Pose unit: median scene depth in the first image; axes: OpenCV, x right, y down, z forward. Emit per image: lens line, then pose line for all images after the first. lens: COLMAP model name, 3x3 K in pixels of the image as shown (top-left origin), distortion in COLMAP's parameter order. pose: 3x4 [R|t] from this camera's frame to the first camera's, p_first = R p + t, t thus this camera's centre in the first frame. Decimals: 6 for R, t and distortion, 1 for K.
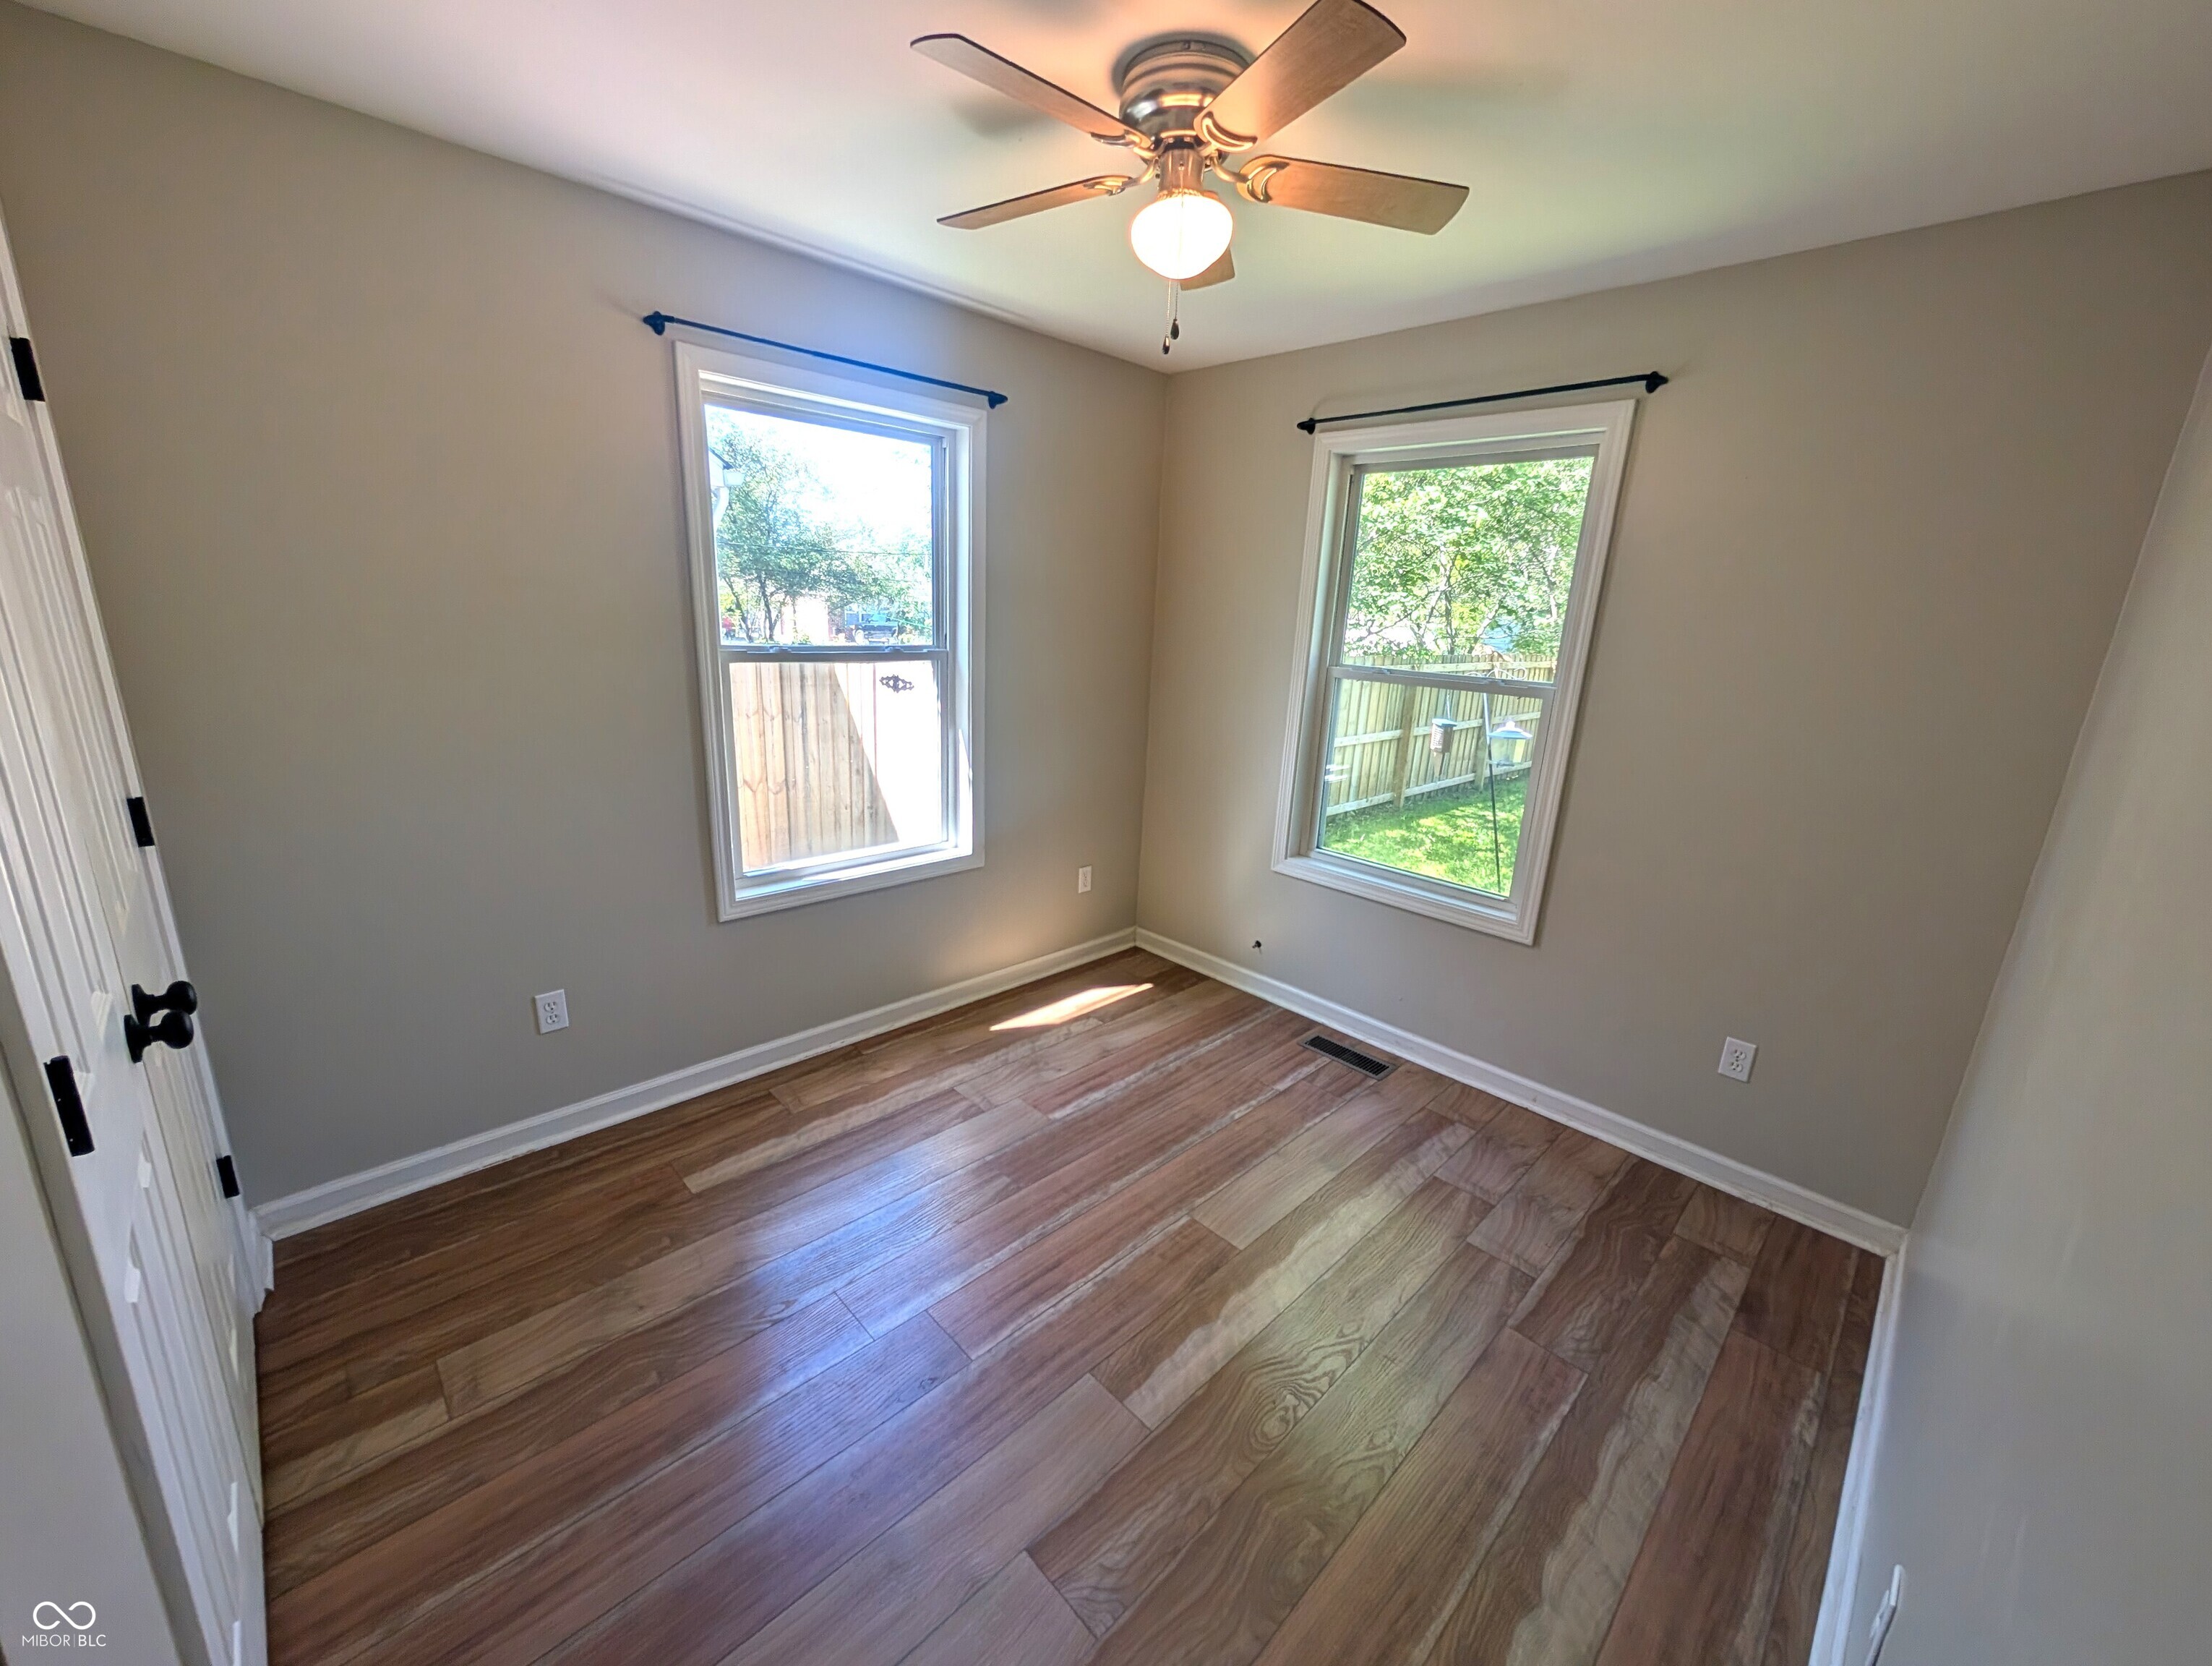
lens RADIAL K [[851.1, 0, 1106.6], [0, 851.1, 826.4], [0, 0, 1]] dist [-0.000365, 0.000841]
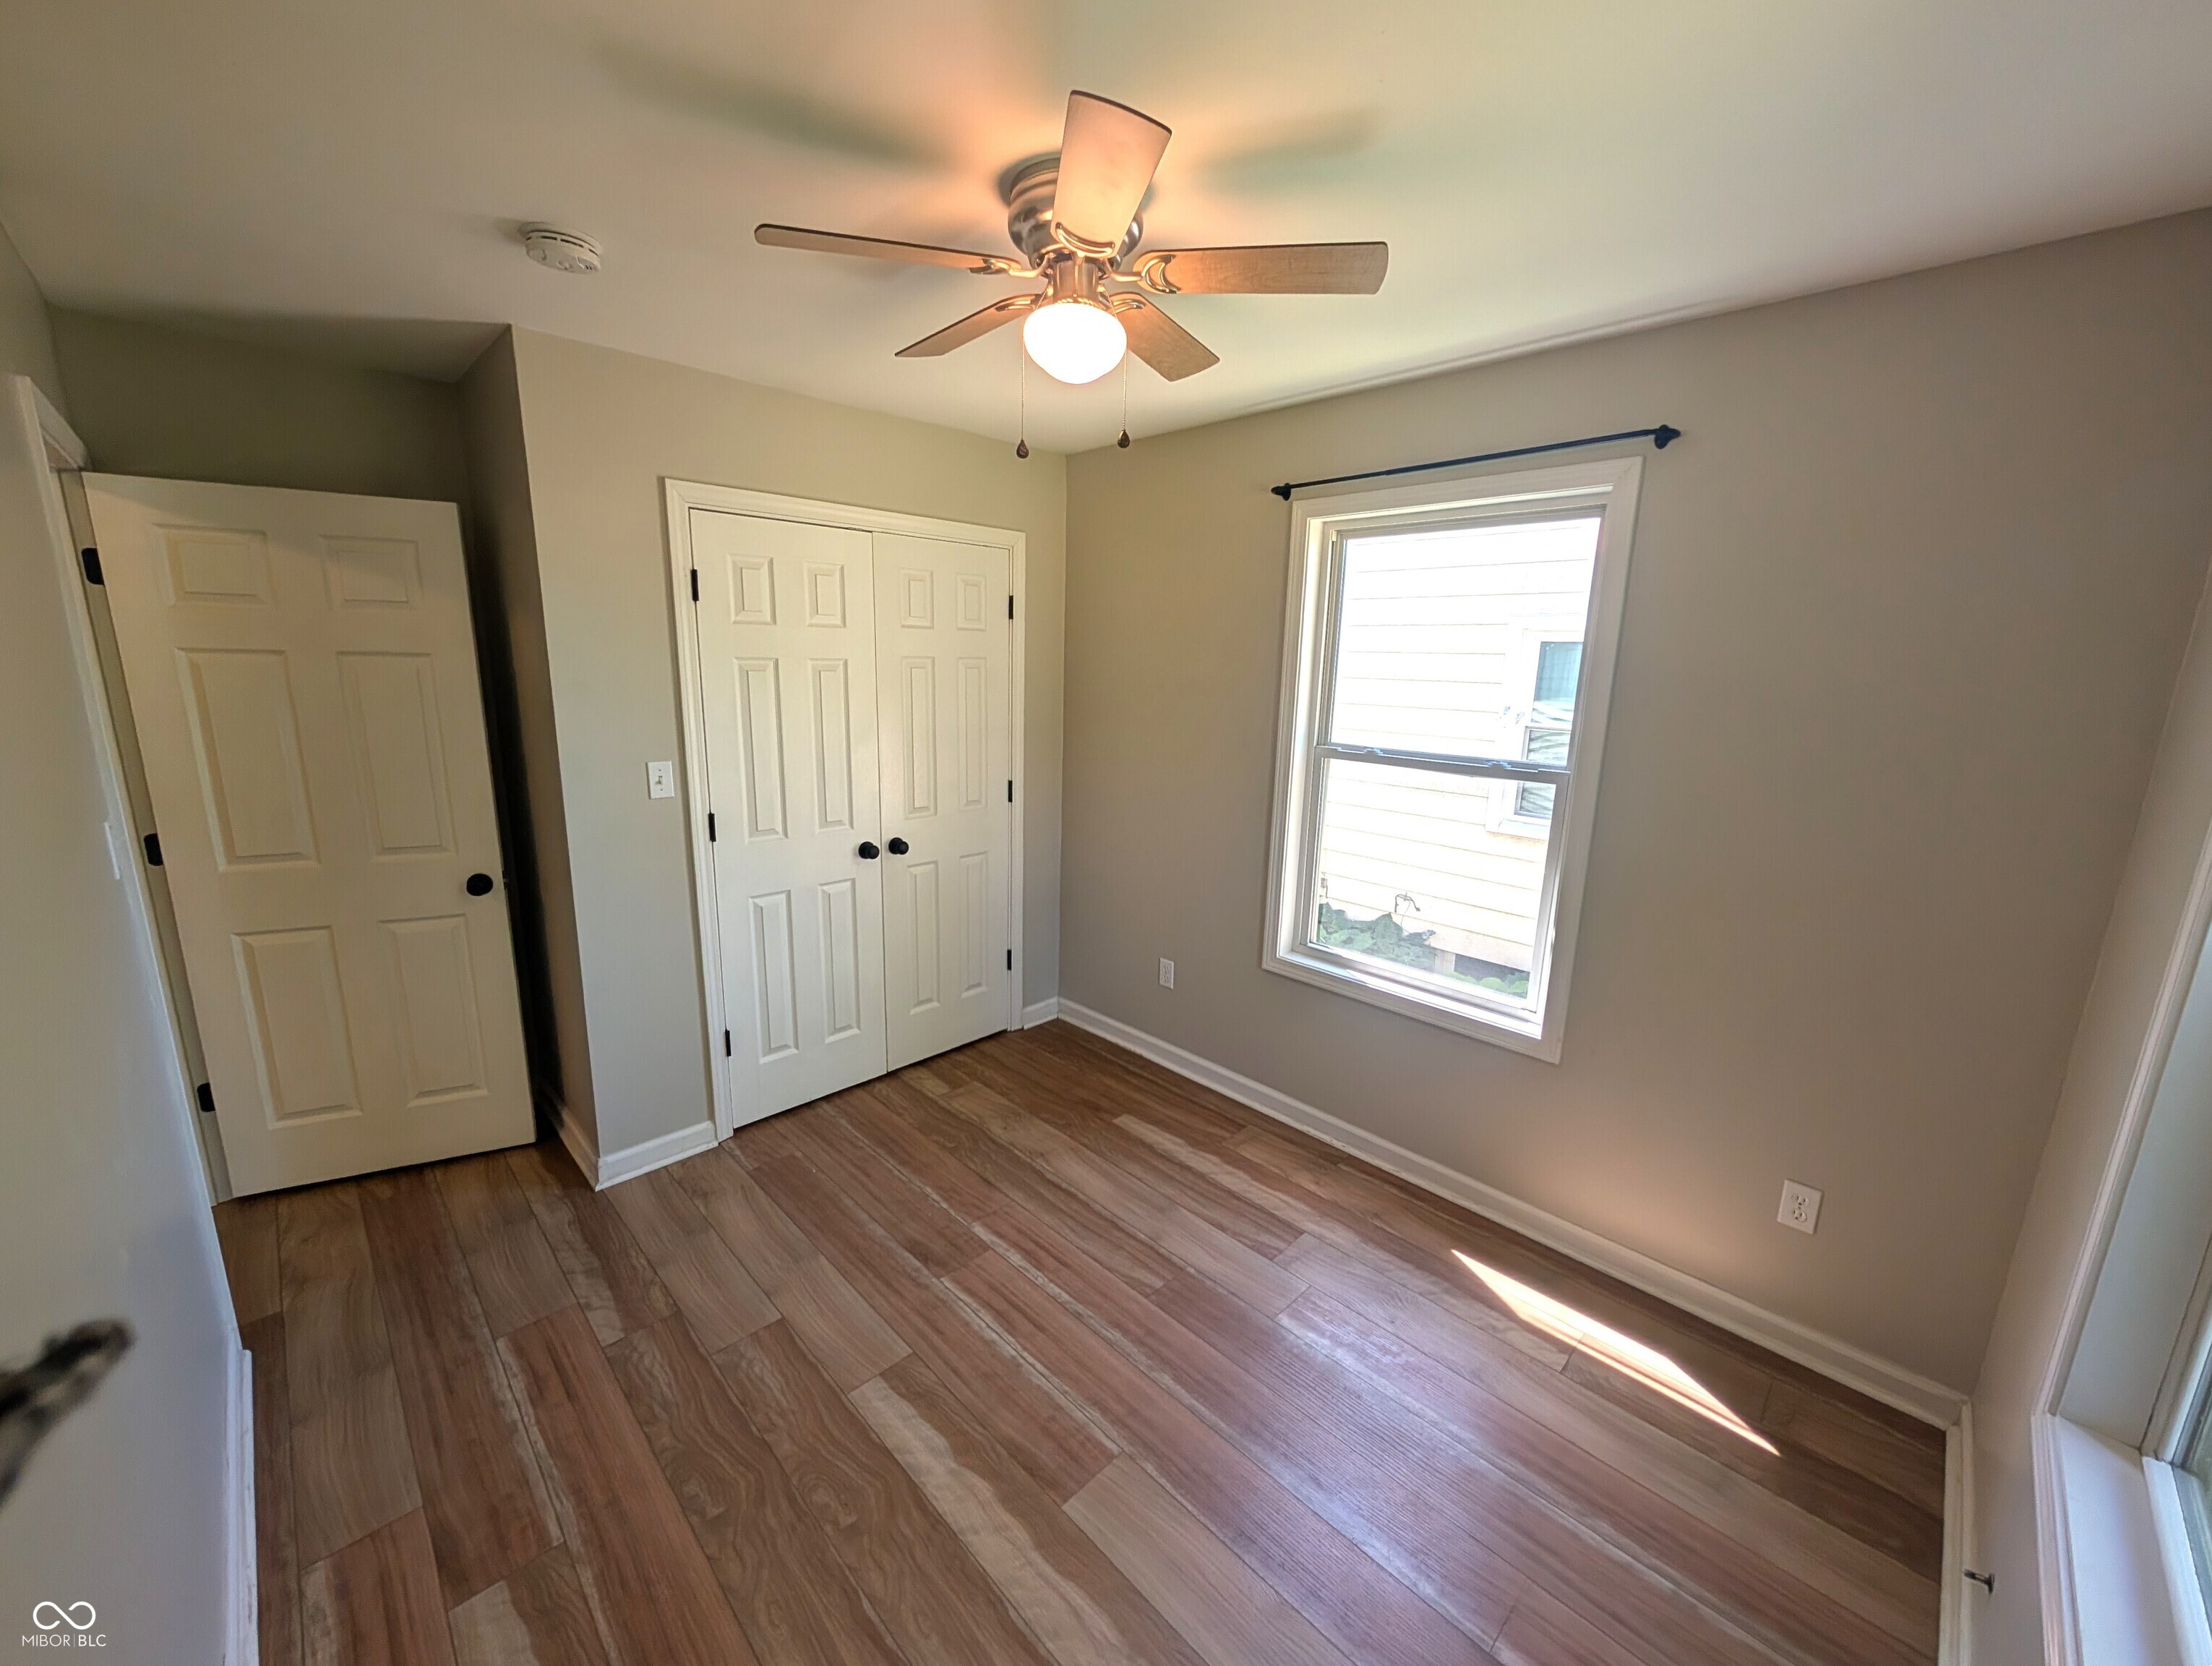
lens RADIAL K [[851.1, 0, 1098.9], [0, 851.1, 831.1], [0, 0, 1]] dist [-0.000365, 0.000841]
pose [[0.010534, 0.159642, -0.987119, 0.788837], [-0.271661, 0.950501, 0.150821, -0.214279], [0.962335, 0.266573, 0.053381, 0.773866]]
